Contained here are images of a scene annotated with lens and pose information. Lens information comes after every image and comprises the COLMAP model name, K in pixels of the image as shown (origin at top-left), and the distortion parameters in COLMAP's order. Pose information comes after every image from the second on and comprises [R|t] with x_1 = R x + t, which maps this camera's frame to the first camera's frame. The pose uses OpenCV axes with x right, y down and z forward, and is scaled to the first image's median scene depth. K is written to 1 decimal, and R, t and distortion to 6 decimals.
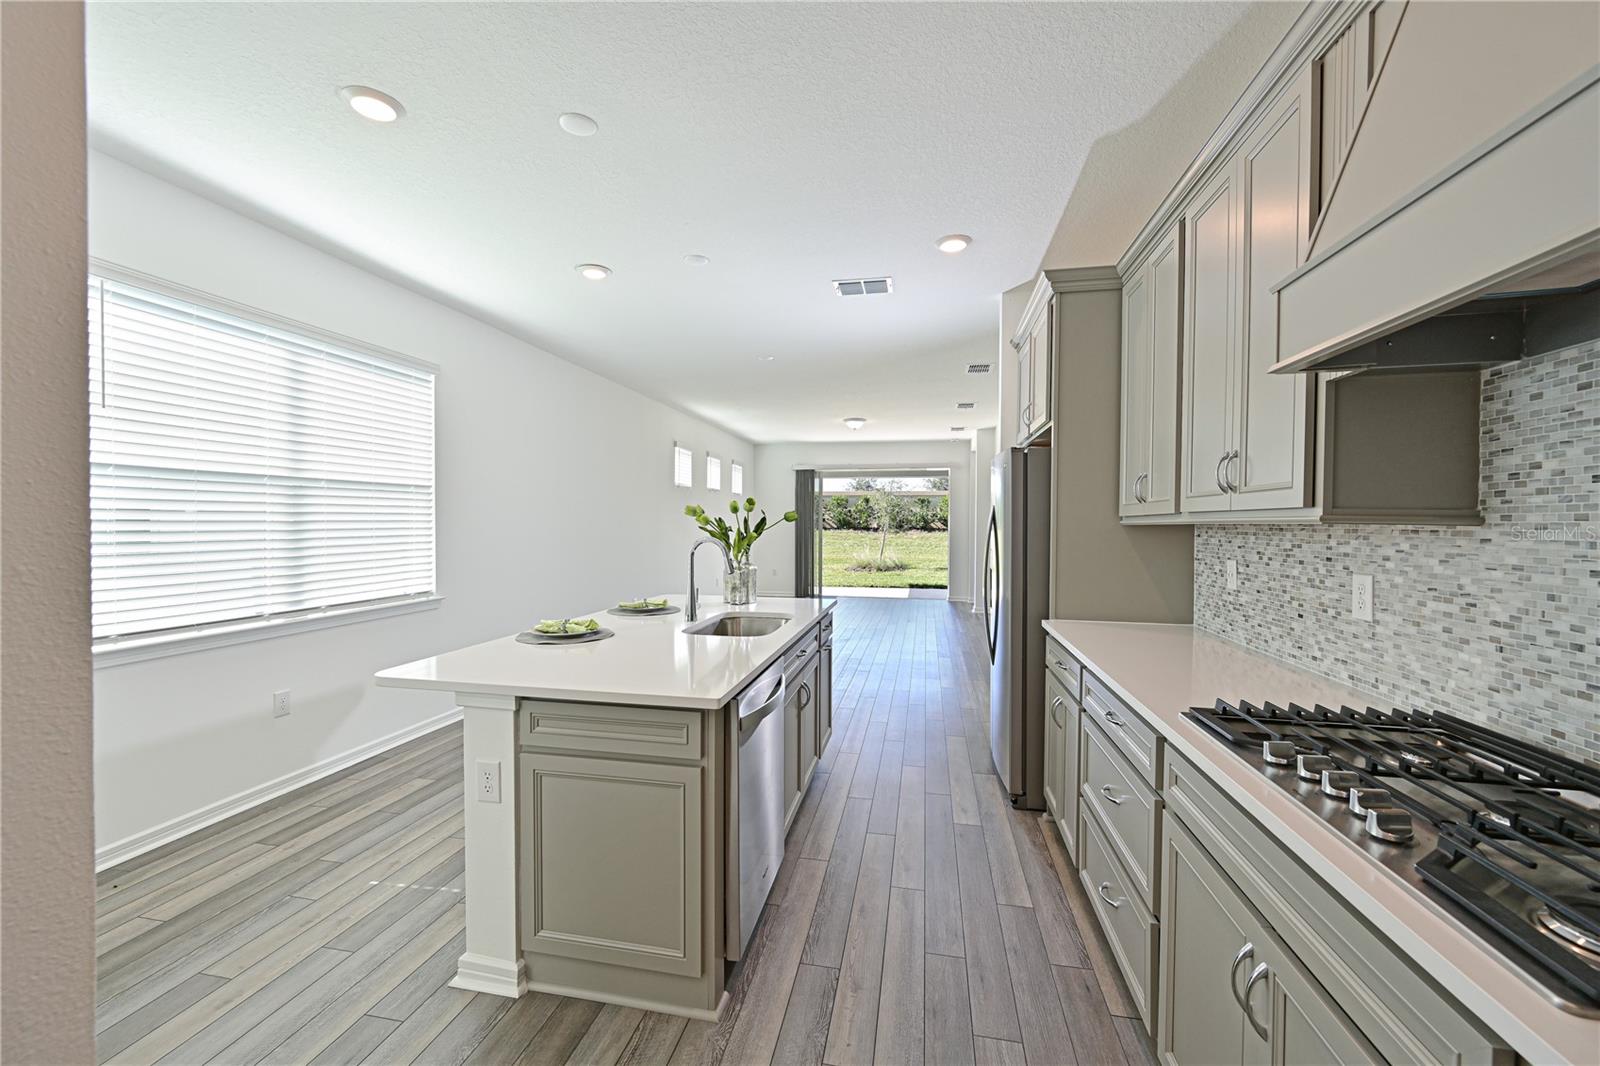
lens RADIAL K [[627.2, 0, 795.5], [0, 627.2, 531.6], [0, 0, 1]] dist [-0.001855, 0.001139]
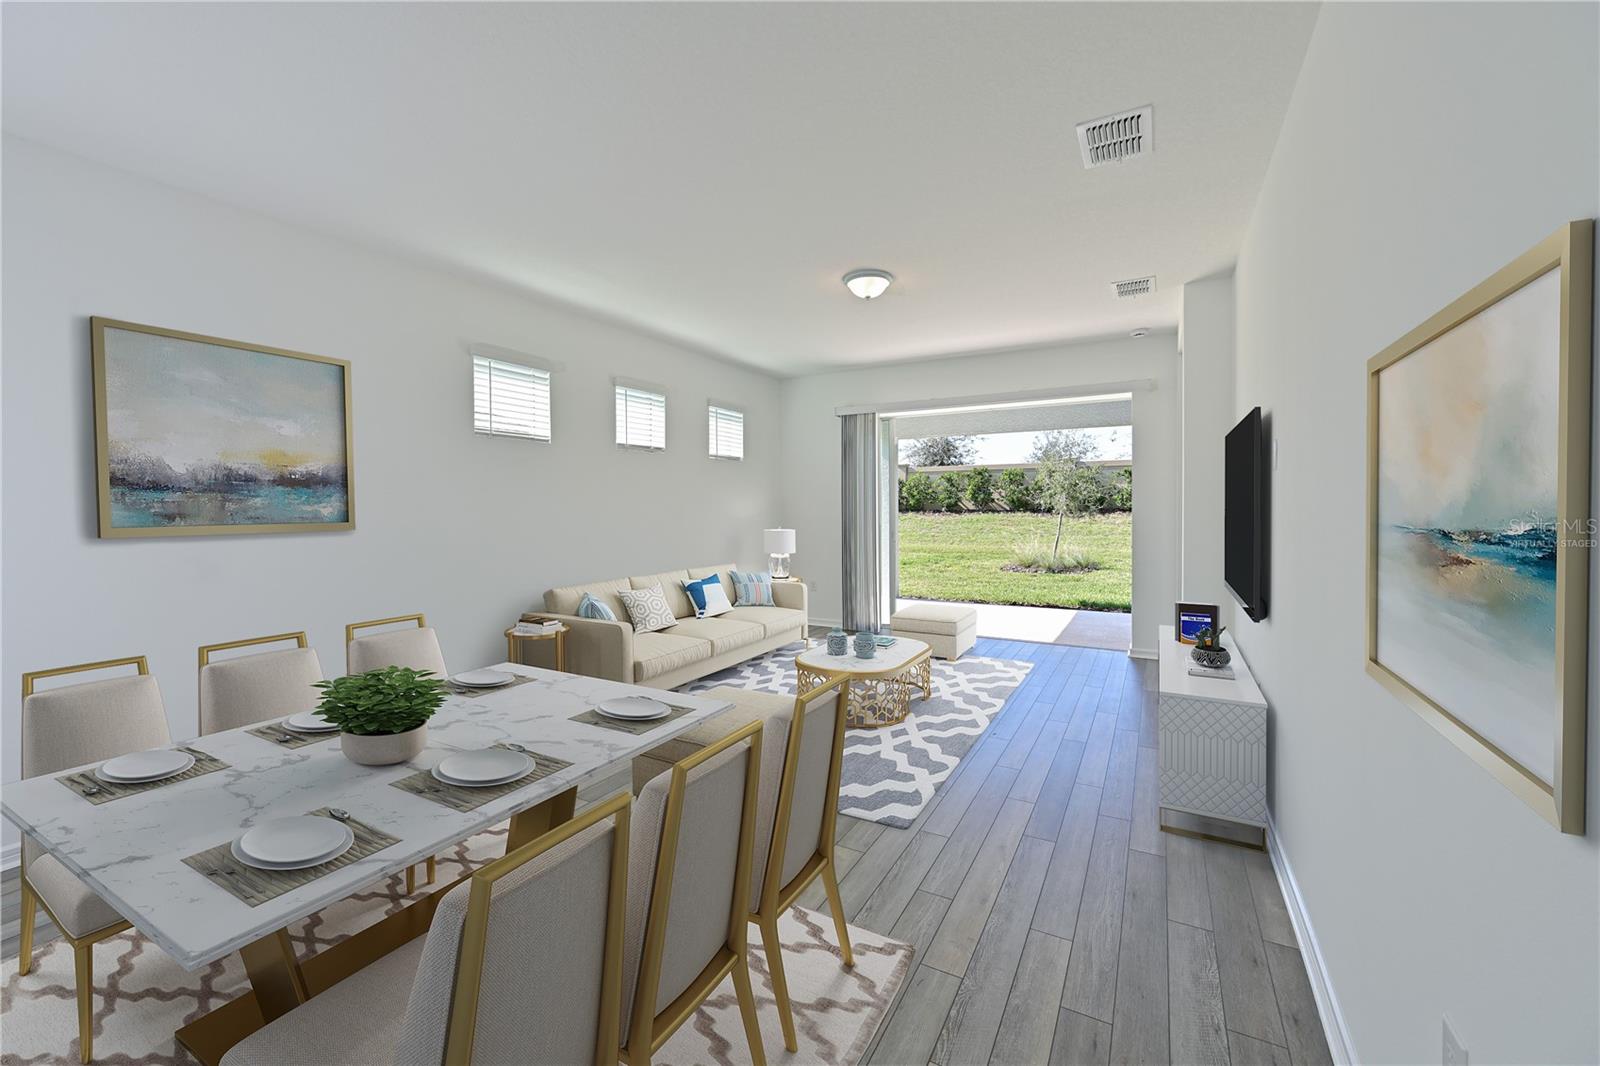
lens RADIAL K [[627.2, 0, 798.4], [0, 627.2, 516.6], [0, 0, 1]] dist [-0.001855, 0.001139]
pose [[0.949898, -0.006510, -0.312491, 0.600921], [0.007612, 0.999968, 0.002307, -0.018433], [0.312467, -0.004570, 0.949918, 1.772861]]
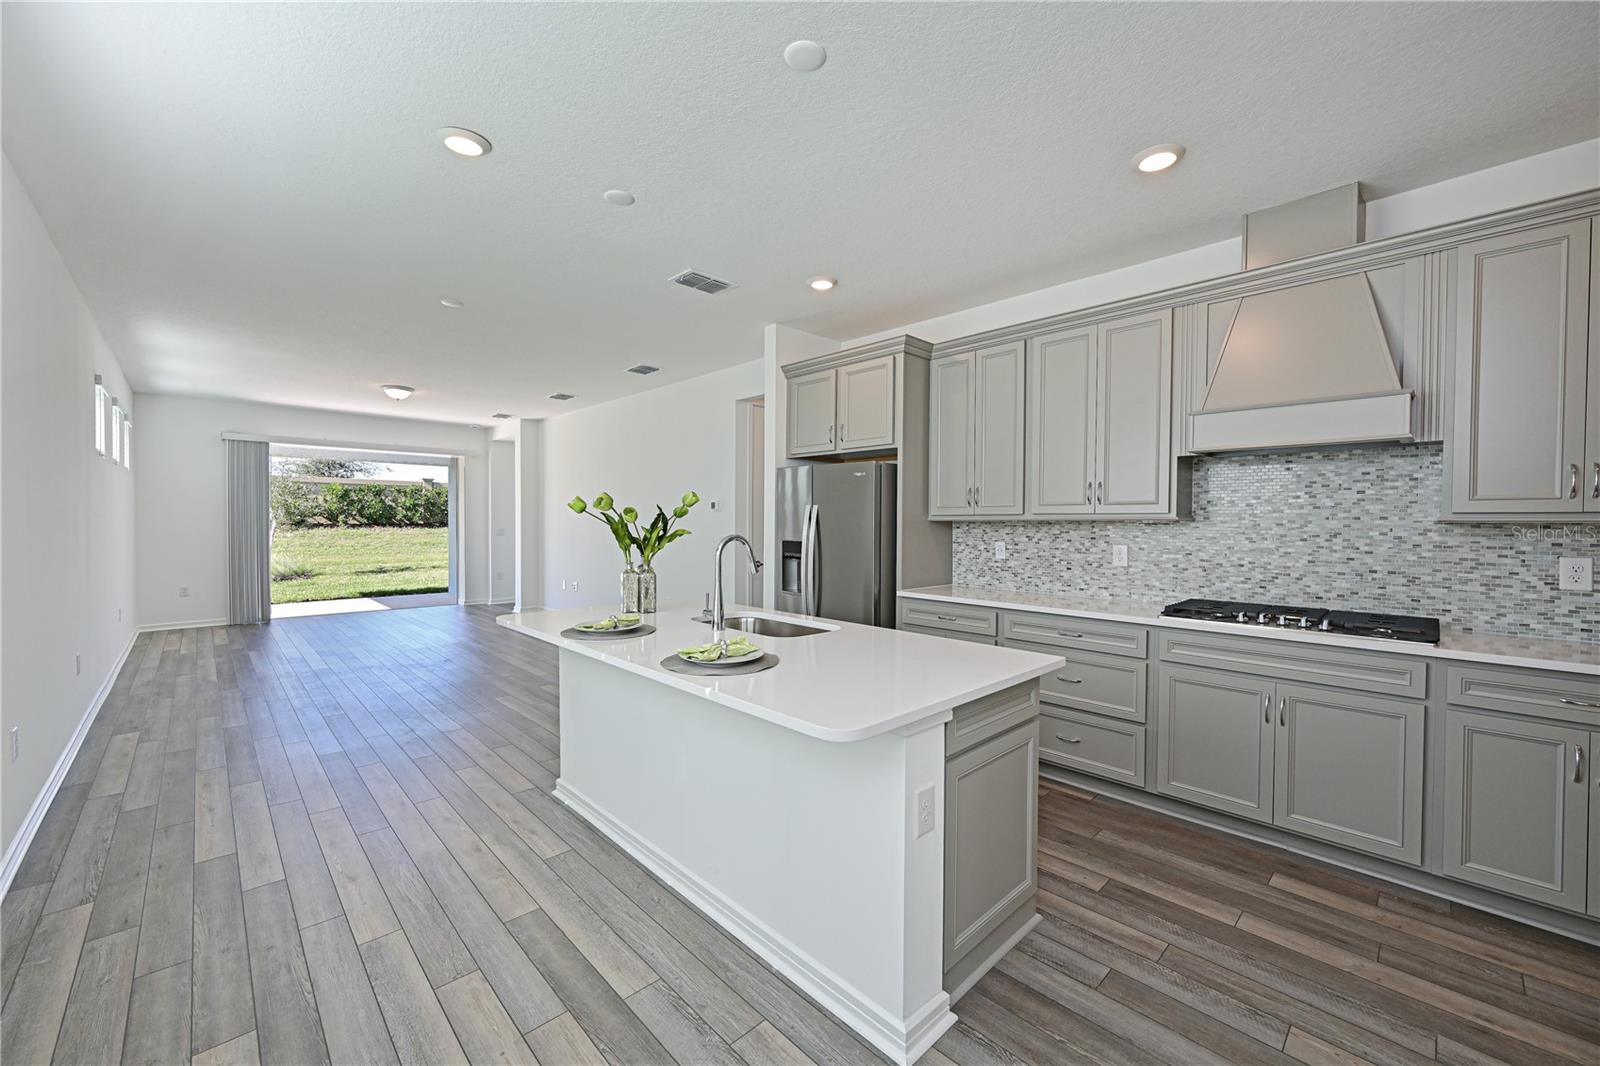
lens RADIAL K [[627.2, 0, 794.4], [0, 627.2, 531.5], [0, 0, 1]] dist [-0.001855, 0.001139]
pose [[0.567634, -0.014796, 0.823148, -0.893913], [0.008454, 0.999891, 0.012144, -0.006511], [-0.823238, 0.000065, 0.567697, 0.437375]]
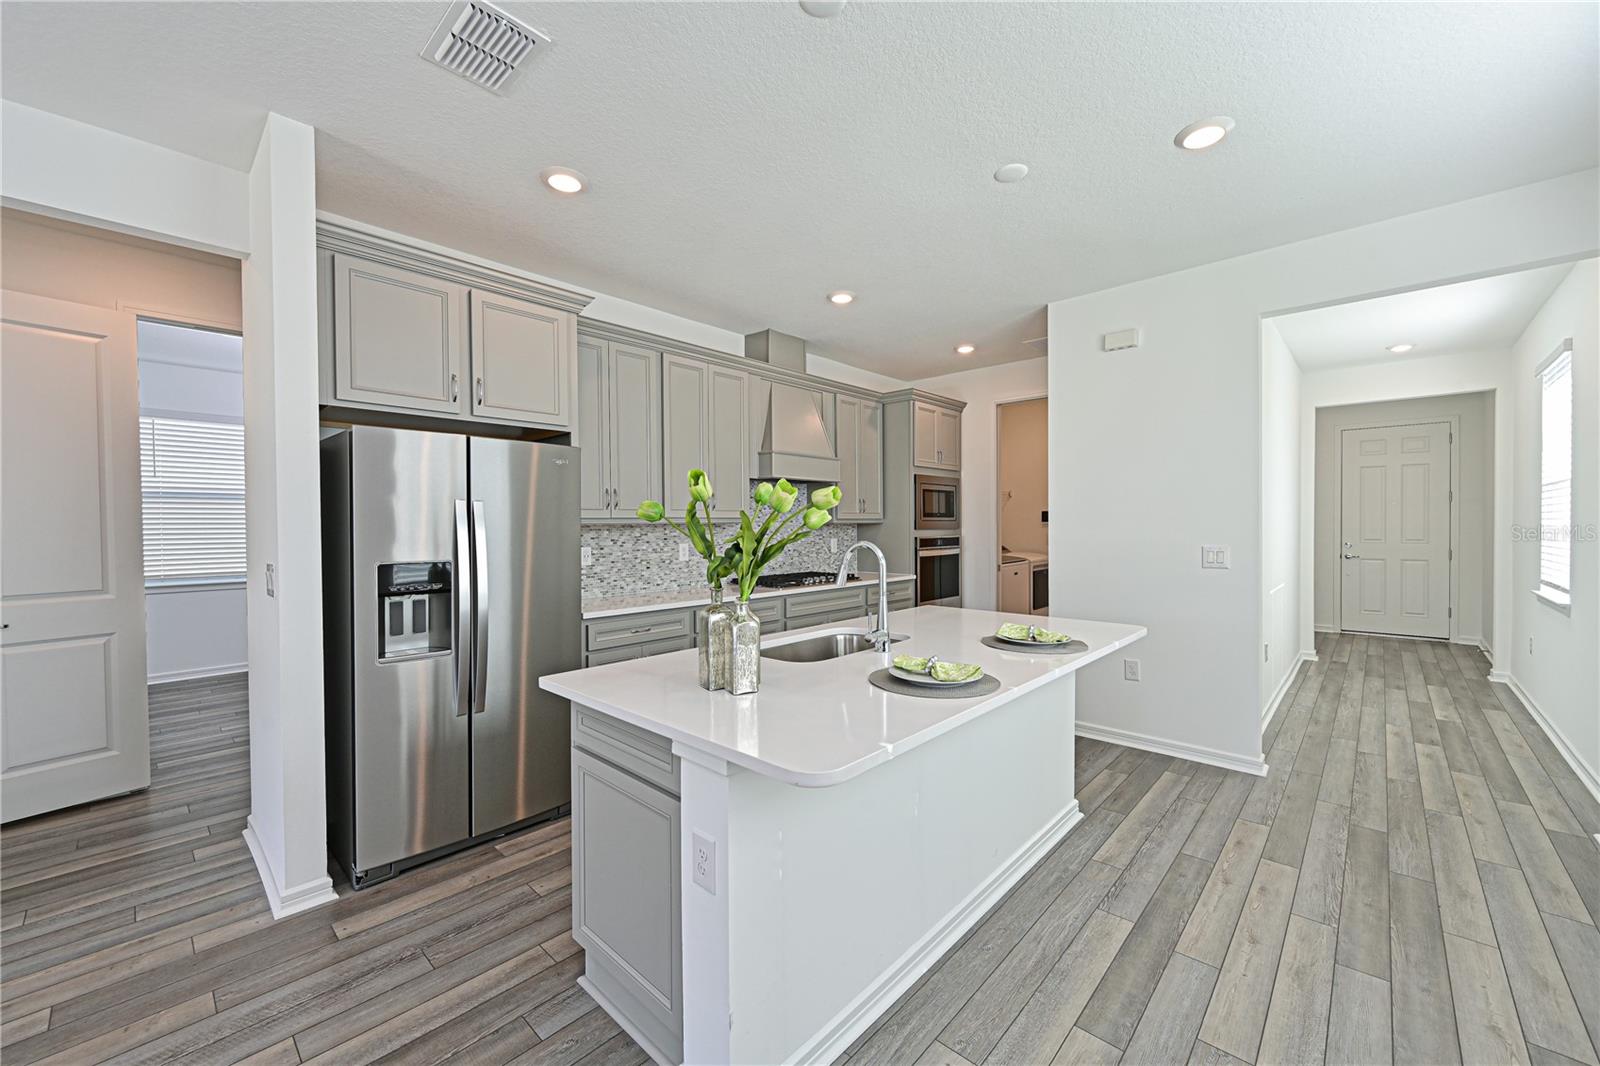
lens RADIAL K [[627.2, 0, 796.1], [0, 627.2, 532.0], [0, 0, 1]] dist [-0.001855, 0.001139]
pose [[-0.854609, -0.005724, 0.519241, -0.507414], [0.009479, 0.999601, 0.026620, -0.025875], [-0.519186, 0.027671, -0.854213, 1.827762]]
